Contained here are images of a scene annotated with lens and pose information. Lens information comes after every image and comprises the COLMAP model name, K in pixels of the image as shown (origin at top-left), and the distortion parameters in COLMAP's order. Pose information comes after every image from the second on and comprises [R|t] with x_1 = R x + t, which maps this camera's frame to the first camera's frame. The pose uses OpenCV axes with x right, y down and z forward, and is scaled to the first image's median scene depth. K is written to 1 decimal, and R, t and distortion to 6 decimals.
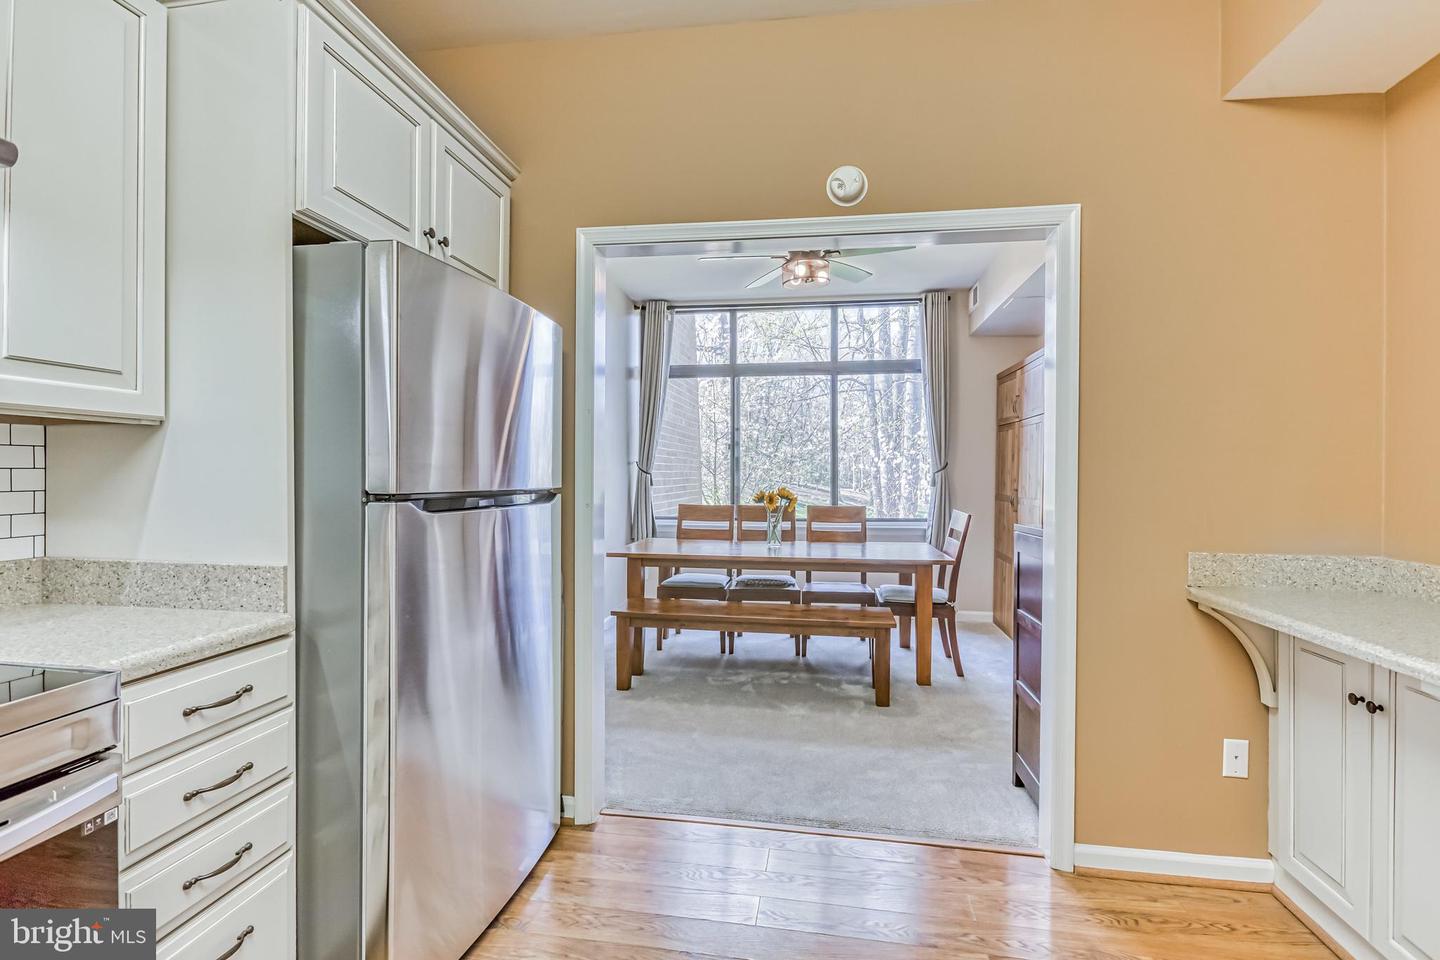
lens RADIAL K [[642.1, 0, 720.6], [0, 642.1, 479.9], [0, 0, 1]] dist [0.000877, 0.000840]
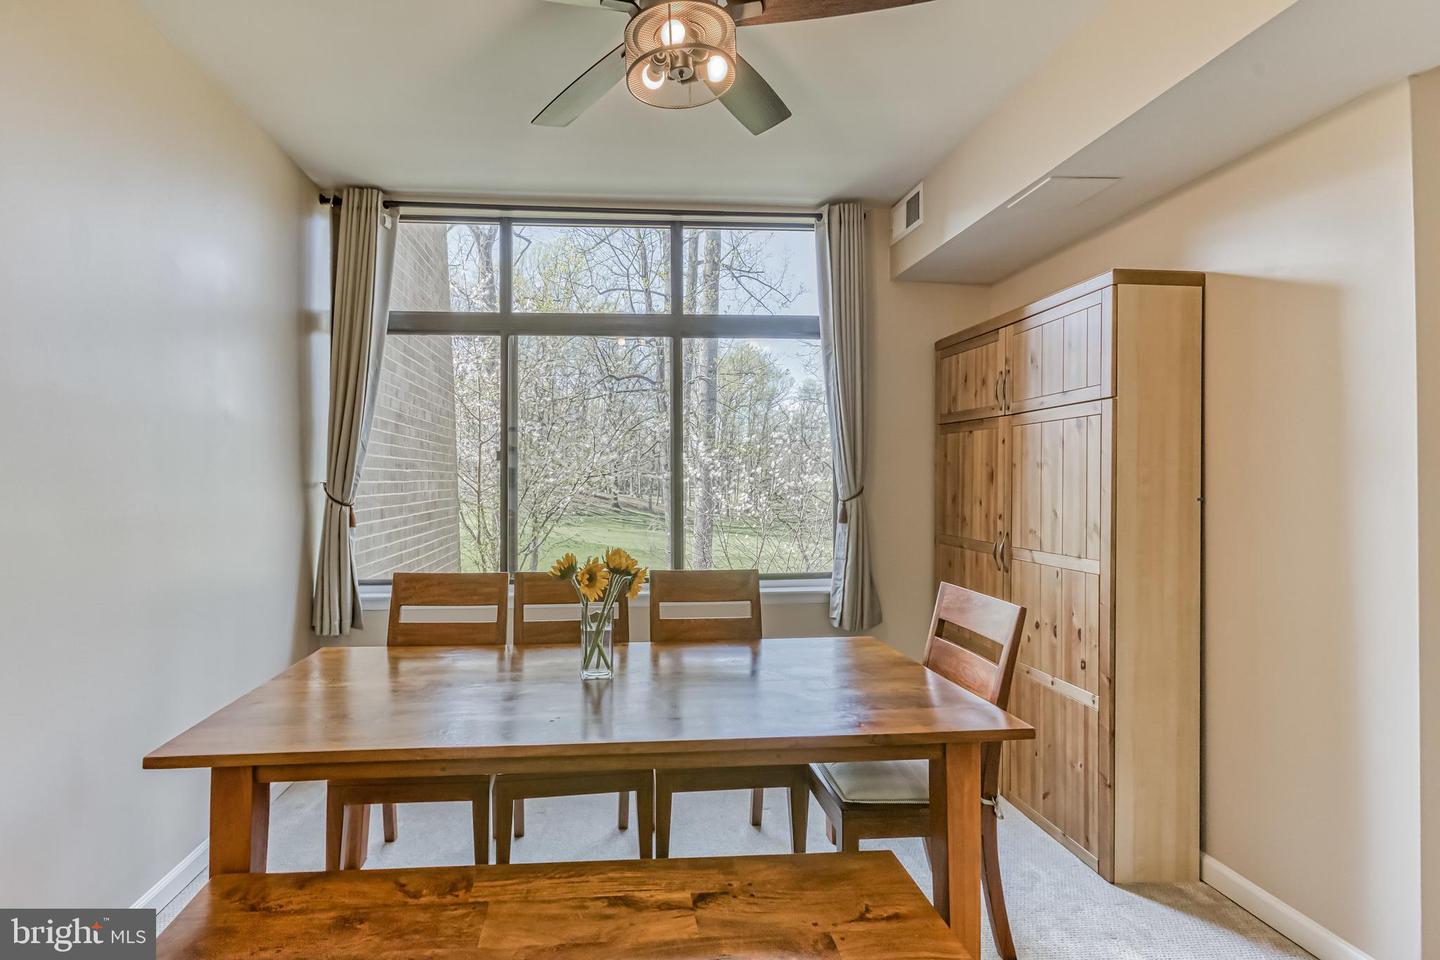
lens RADIAL K [[642.1, 0, 637.3], [0, 642.1, 456.6], [0, 0, 1]] dist [0.000877, 0.000840]
pose [[0.975305, 0.000222, 0.220864, 0.007695], [0.008702, 0.999184, -0.039430, -0.028510], [-0.220693, 0.040378, 0.974507, 0.424311]]
